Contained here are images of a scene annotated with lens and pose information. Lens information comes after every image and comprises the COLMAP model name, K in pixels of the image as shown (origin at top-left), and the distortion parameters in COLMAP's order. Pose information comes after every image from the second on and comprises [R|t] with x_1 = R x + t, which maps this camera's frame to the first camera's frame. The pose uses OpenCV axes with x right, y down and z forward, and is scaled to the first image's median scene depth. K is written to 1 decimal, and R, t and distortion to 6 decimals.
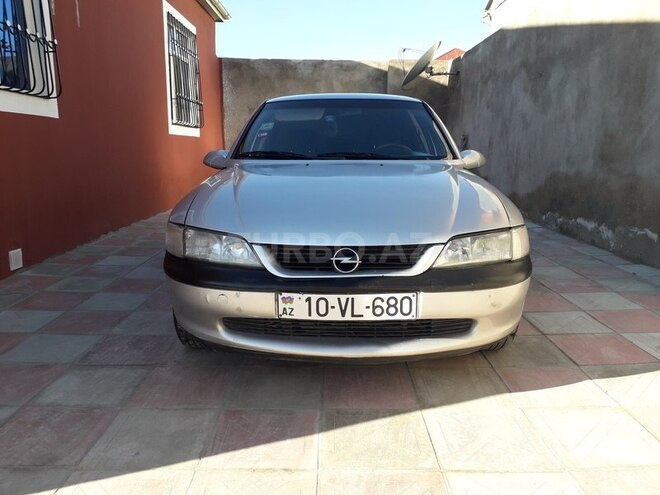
lens RADIAL K [[521.5, 0, 326.4], [0, 521.5, 234.0], [0, 0, 1]] dist [0.061509, -0.094747]
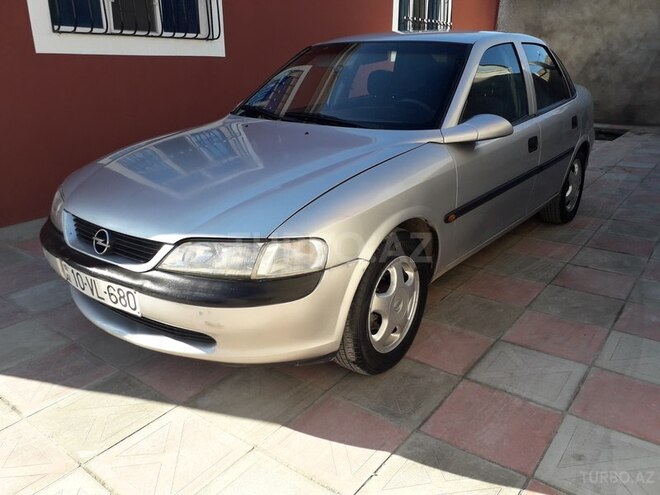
lens RADIAL K [[519.6, 0, 330.0], [0, 519.6, 247.5], [0, 0, 1]] dist [0.008555, -0.006755]
pose [[0.800986, 0.202491, -0.563400, 0.651182], [-0.097037, 0.972532, 0.211579, -0.131689], [0.590767, -0.114801, 0.798633, 0.316352]]
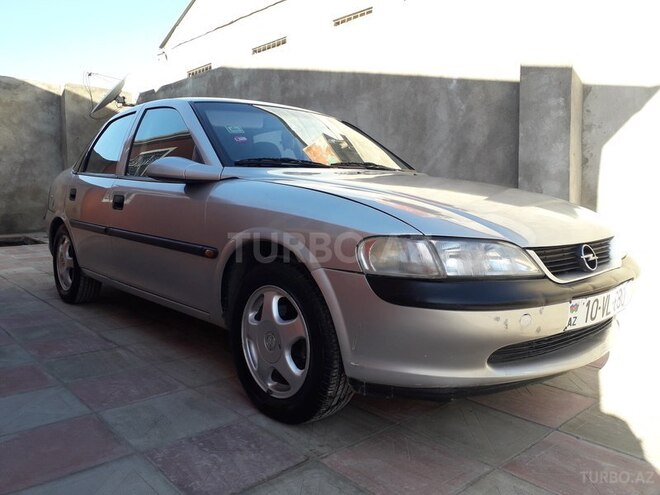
lens RADIAL K [[519.6, 0, 330.0], [0, 519.6, 247.5], [0, 0, 1]] dist [0.008555, -0.006755]
pose [[0.739818, -0.069996, 0.669156, -0.642944], [0.109533, 0.993835, -0.017141, -0.002154], [-0.663831, 0.085976, 0.742924, 0.417834]]
